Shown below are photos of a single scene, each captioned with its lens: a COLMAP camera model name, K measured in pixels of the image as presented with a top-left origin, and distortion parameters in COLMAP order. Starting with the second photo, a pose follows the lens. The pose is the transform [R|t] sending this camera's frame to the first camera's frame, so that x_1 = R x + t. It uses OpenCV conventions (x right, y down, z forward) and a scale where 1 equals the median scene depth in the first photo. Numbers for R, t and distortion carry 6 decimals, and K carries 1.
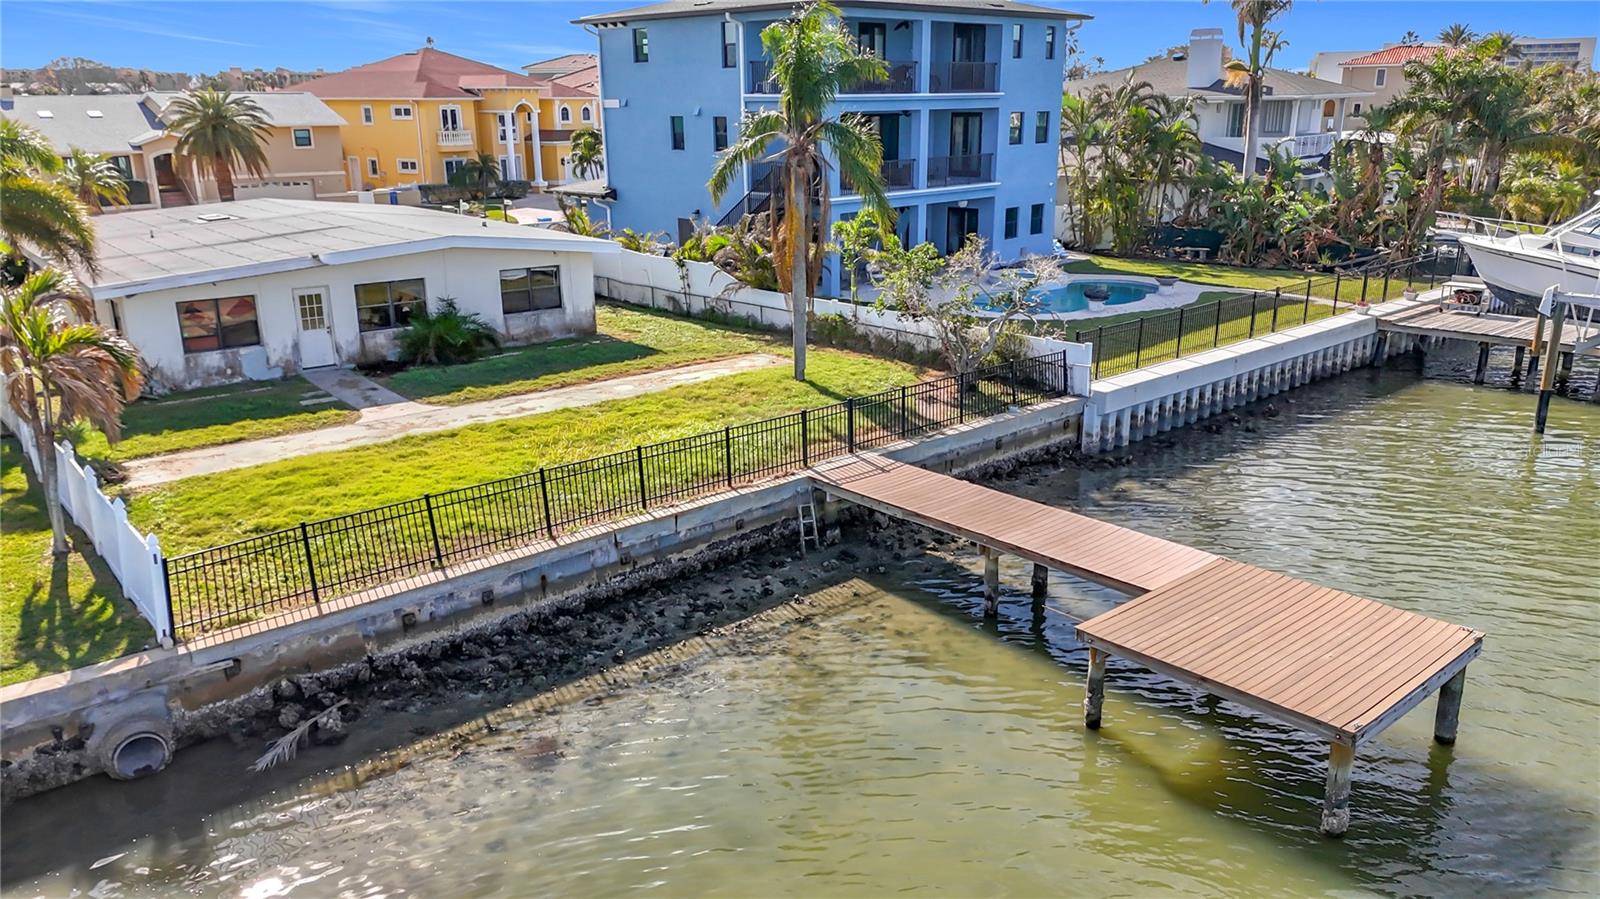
lens RADIAL K [[1179.2, 0, 801.9], [0, 1179.2, 446.1], [0, 0, 1]] dist [0.069331, -0.073892]
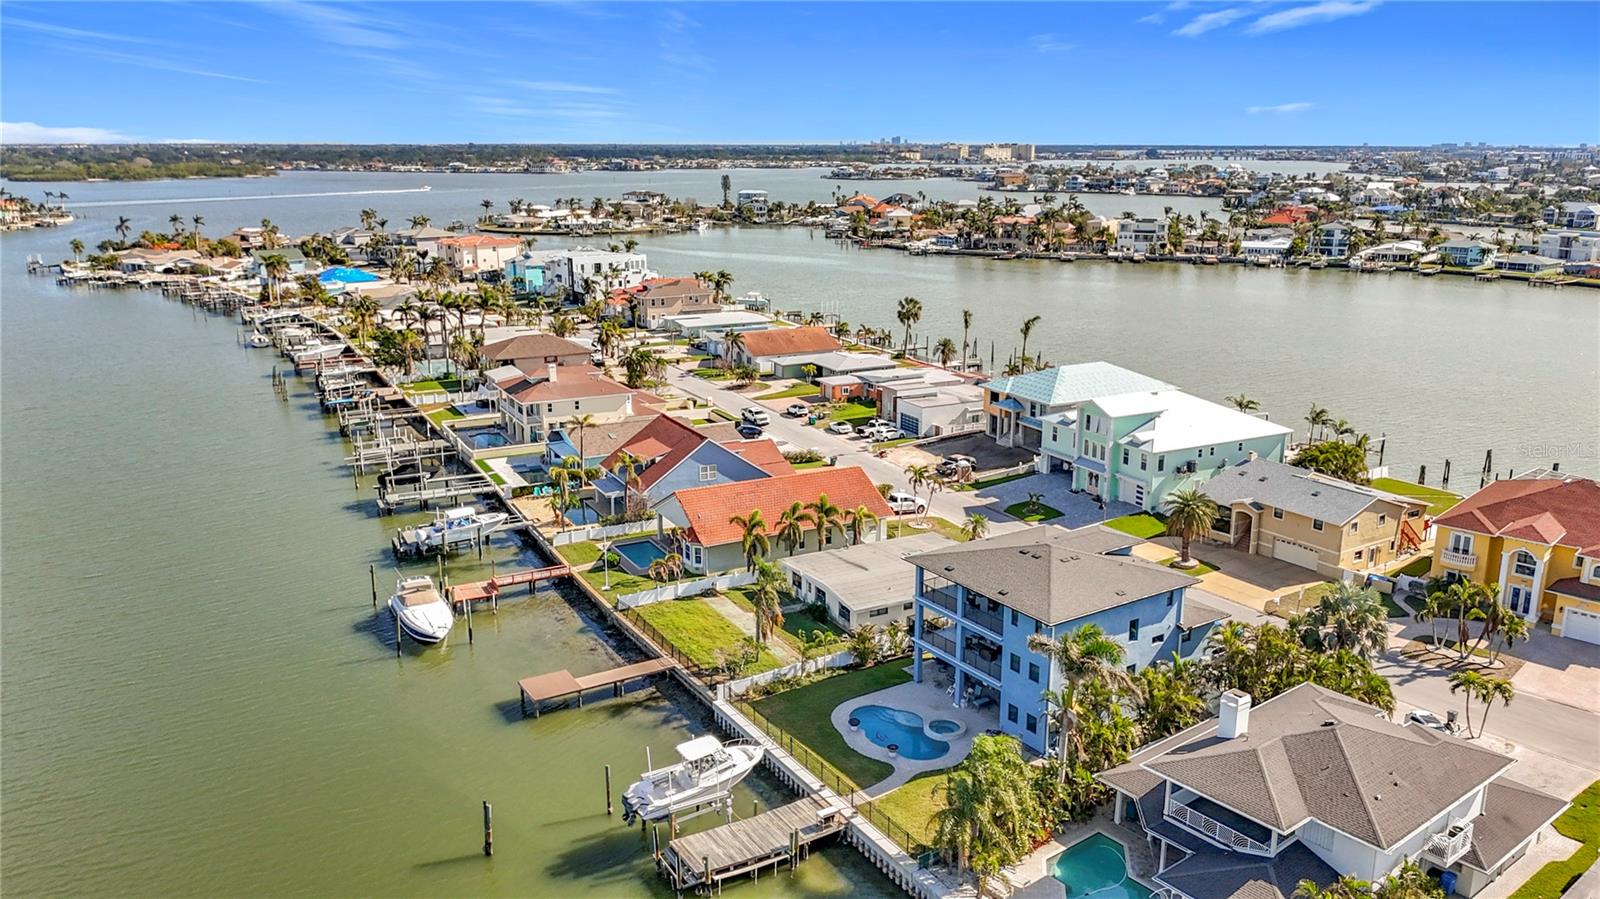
lens RADIAL K [[1192.0, 0, 802.1], [0, 1192.0, 450.3], [0, 0, 1]] dist [0.049263, -0.081131]
pose [[-0.186924, 0.251221, -0.949709, 2.808673], [-0.278090, 0.913673, 0.296423, -1.523598], [0.942192, 0.319513, -0.100926, 1.248027]]
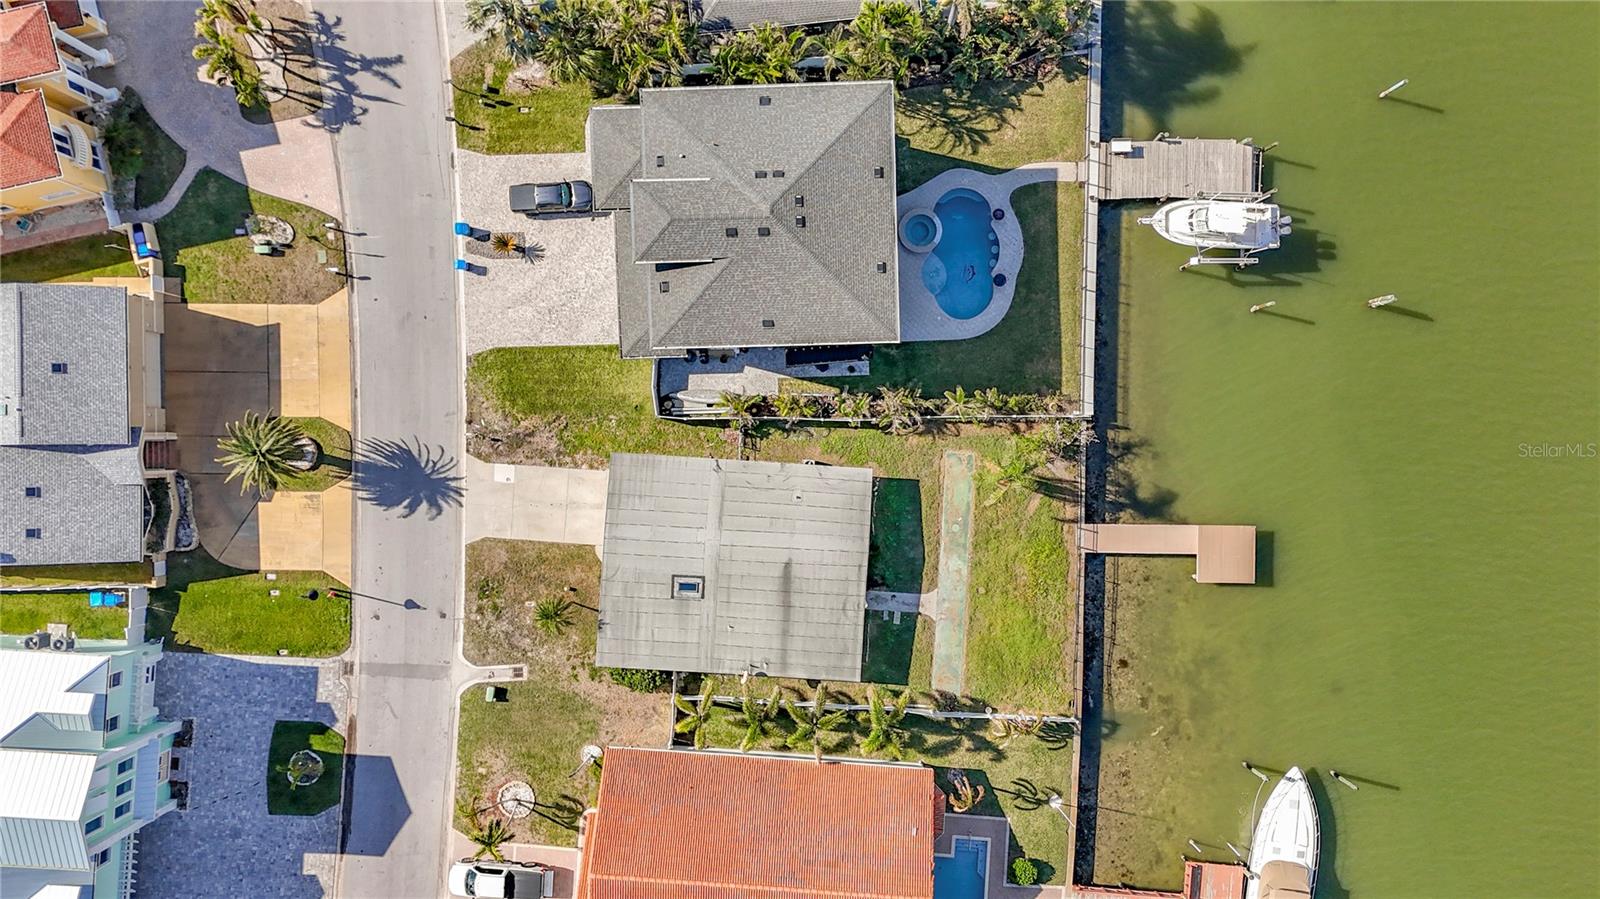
lens RADIAL K [[1175.3, 0, 801.8], [0, 1175.3, 446.2], [0, 0, 1]] dist [0.085453, -0.088061]
pose [[0.677287, -0.735707, 0.004315, -0.261319], [0.208529, 0.197588, 0.957849, -2.697851], [-0.705548, -0.647838, 0.287240, 0.600667]]
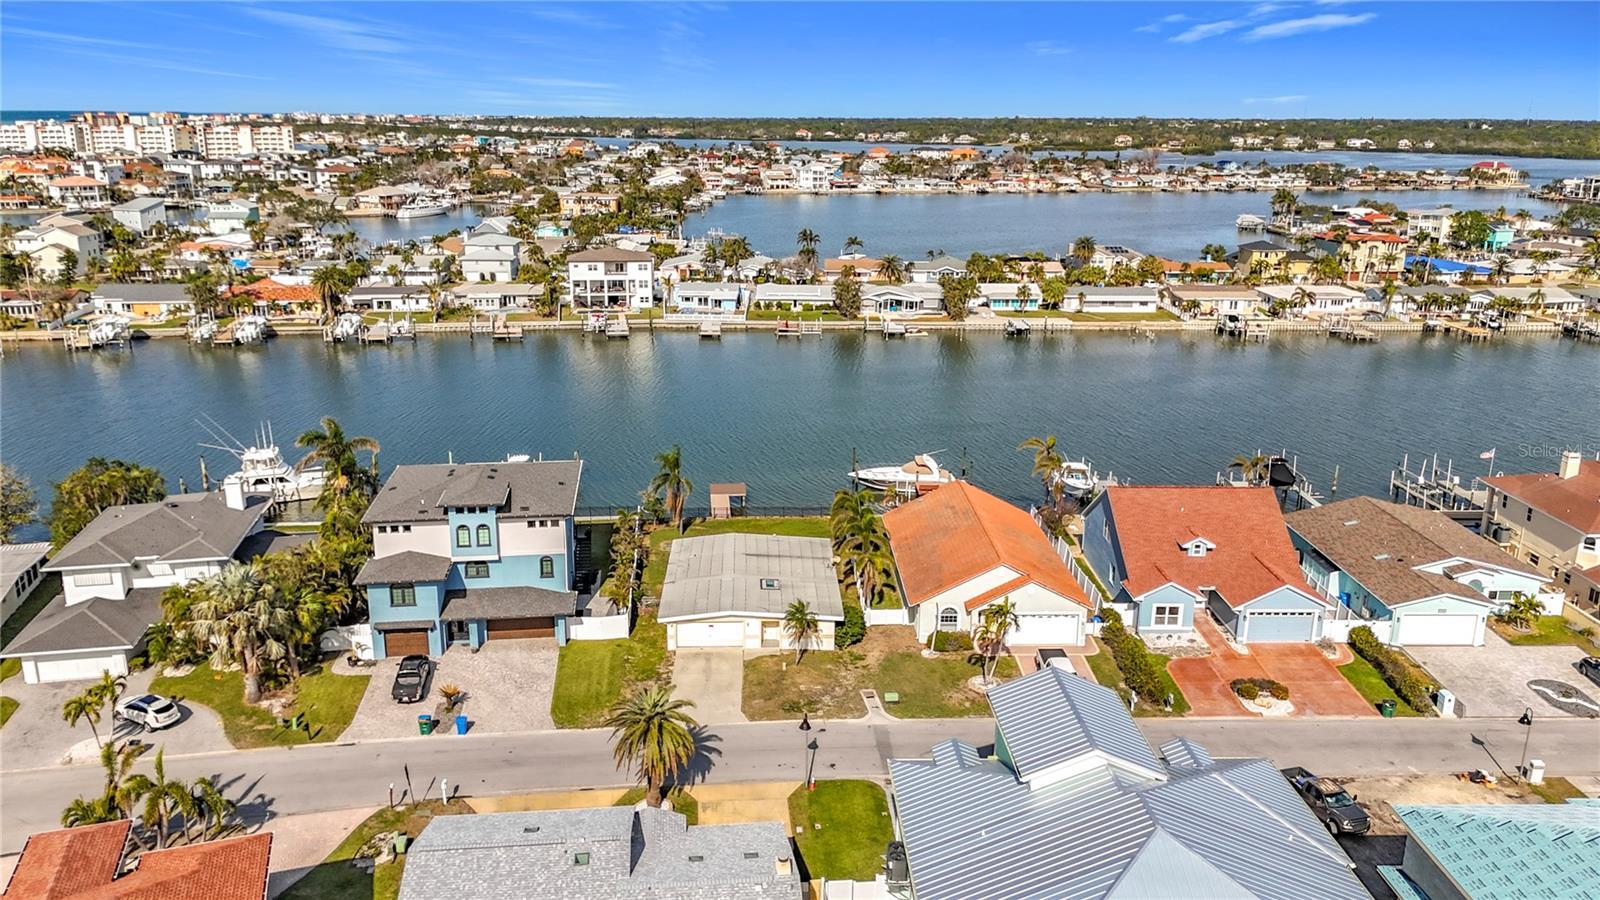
lens RADIAL K [[1212.2, 0, 803.7], [0, 1212.2, 445.9], [0, 0, 1]] dist [0.061972, -0.080493]
pose [[-0.799639, -0.158335, 0.579230, -2.507946], [0.166873, 0.868019, 0.467649, -2.047903], [-0.576828, 0.470609, -0.667680, 3.220849]]
